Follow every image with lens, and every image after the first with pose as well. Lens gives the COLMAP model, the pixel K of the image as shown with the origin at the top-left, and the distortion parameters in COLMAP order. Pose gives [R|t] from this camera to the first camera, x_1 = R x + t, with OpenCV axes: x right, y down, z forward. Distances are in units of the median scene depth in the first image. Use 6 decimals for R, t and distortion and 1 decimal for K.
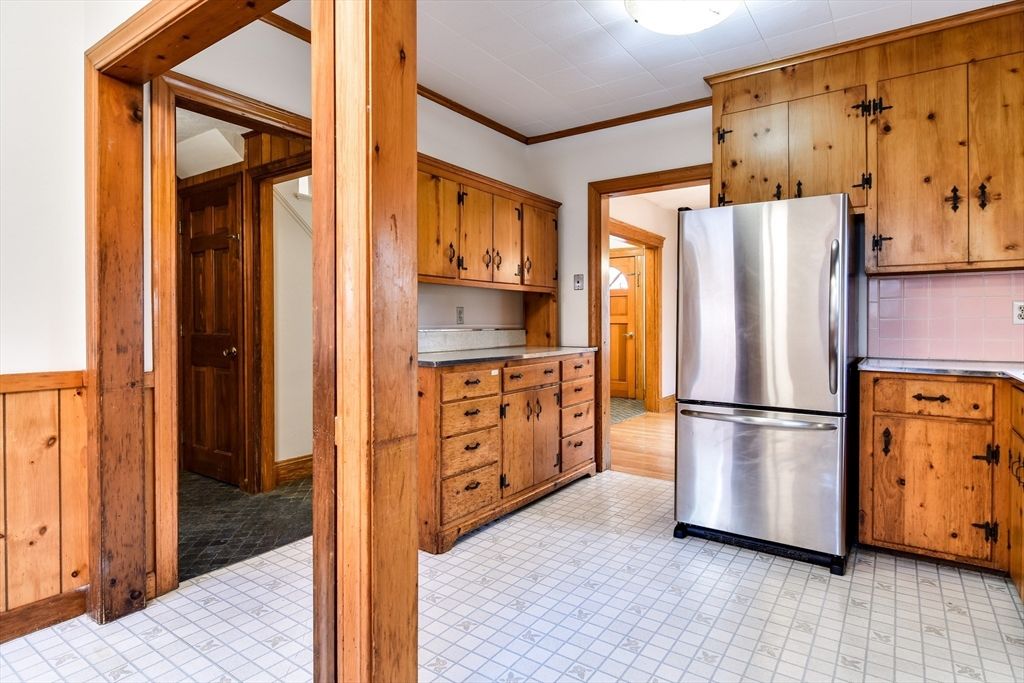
lens RADIAL K [[549.0, 0, 512.7], [0, 549.0, 326.9], [0, 0, 1]] dist [-0.000197, -0.000191]
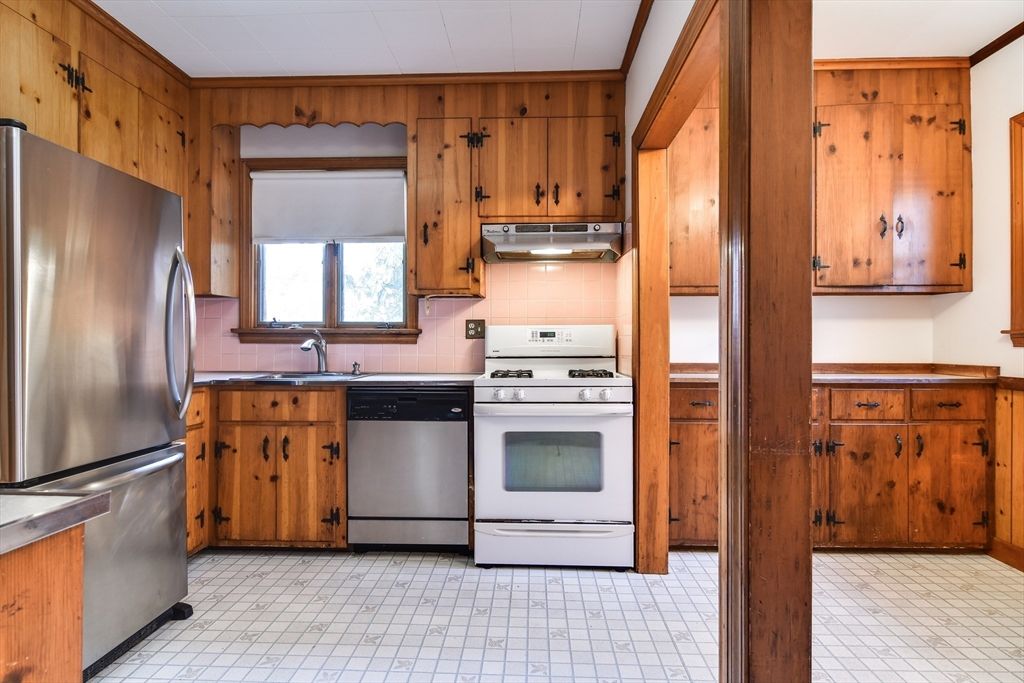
lens RADIAL K [[576.3, 0, 512.0], [0, 576.3, 341.5], [0, 0, 1]] dist [-0.000166, -0.000129]
pose [[-0.539911, -0.002655, 0.841718, -0.466435], [0.002726, 0.999984, 0.004902, -0.007050], [-0.841718, 0.004942, -0.539895, 0.991153]]
